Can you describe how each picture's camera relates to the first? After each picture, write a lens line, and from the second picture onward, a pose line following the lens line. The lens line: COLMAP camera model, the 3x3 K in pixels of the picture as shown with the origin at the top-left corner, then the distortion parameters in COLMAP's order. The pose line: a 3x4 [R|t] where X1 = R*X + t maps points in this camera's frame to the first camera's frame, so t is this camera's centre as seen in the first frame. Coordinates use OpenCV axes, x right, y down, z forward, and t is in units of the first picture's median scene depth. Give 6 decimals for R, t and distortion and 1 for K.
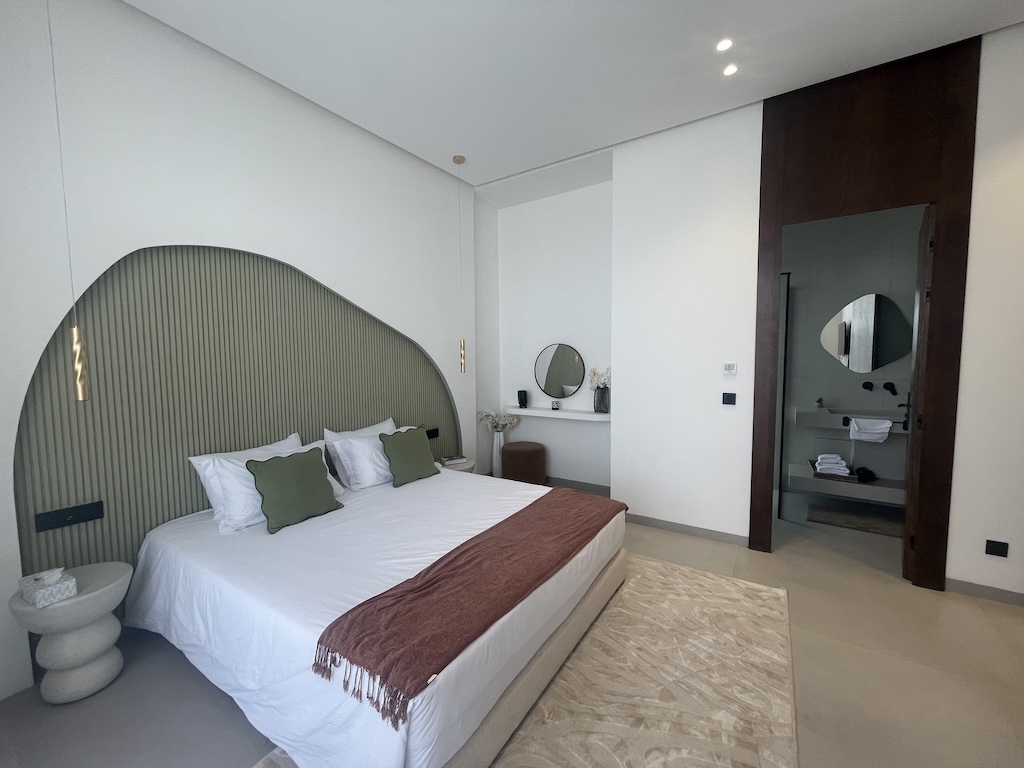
lens RADIAL K [[412.6, 0, 504.0], [0, 412.6, 384.2], [0, 0, 1]] dist [0.000858, -0.001092]
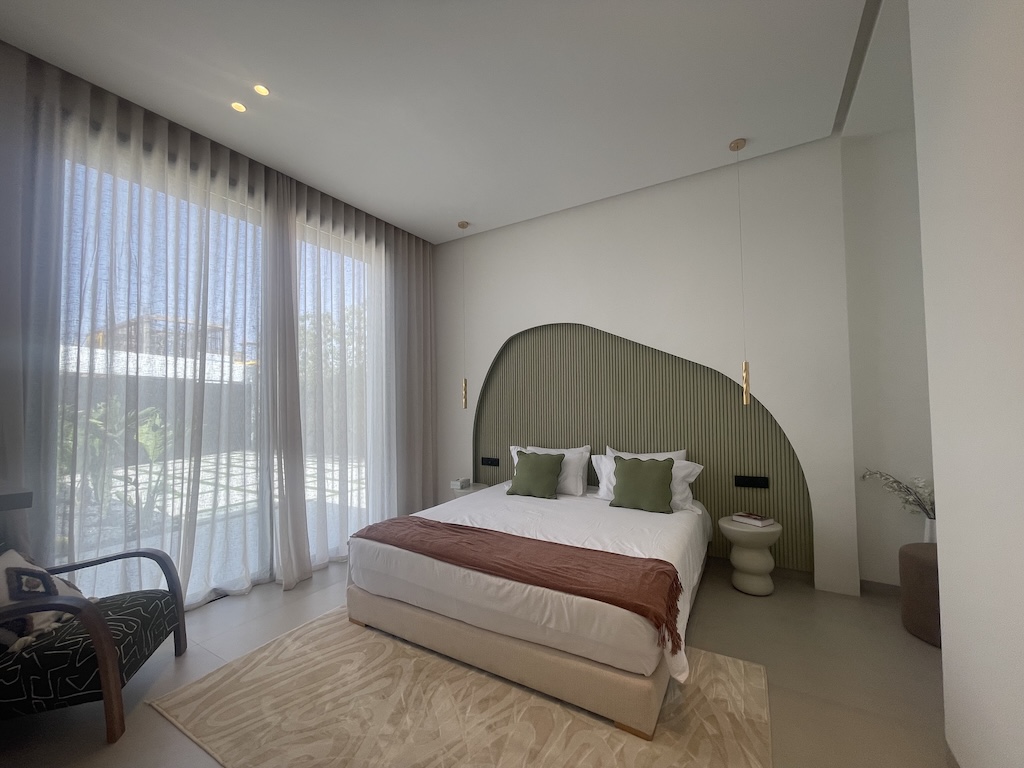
lens RADIAL K [[412.6, 0, 510.7], [0, 412.6, 386.6], [0, 0, 1]] dist [0.000858, -0.001092]
pose [[0.059645, -0.023670, -0.997939, 1.128907], [-0.054800, 0.998134, -0.026950, -0.030316], [0.996714, 0.056295, 0.058236, 0.900974]]
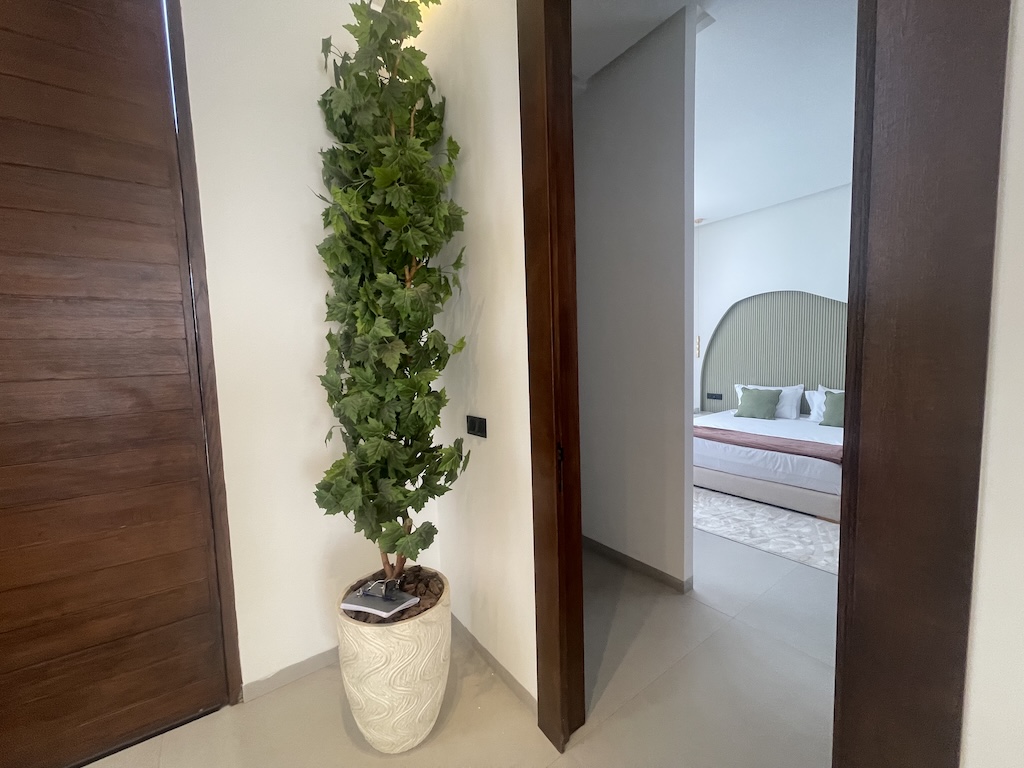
lens RADIAL K [[412.6, 0, 516.2], [0, 412.6, 380.9], [0, 0, 1]] dist [0.000858, -0.001092]
pose [[-0.339167, 0.091121, -0.936303, 2.165716], [-0.028419, 0.993851, 0.107016, -0.072157], [0.940297, 0.062905, -0.334492, 0.593106]]
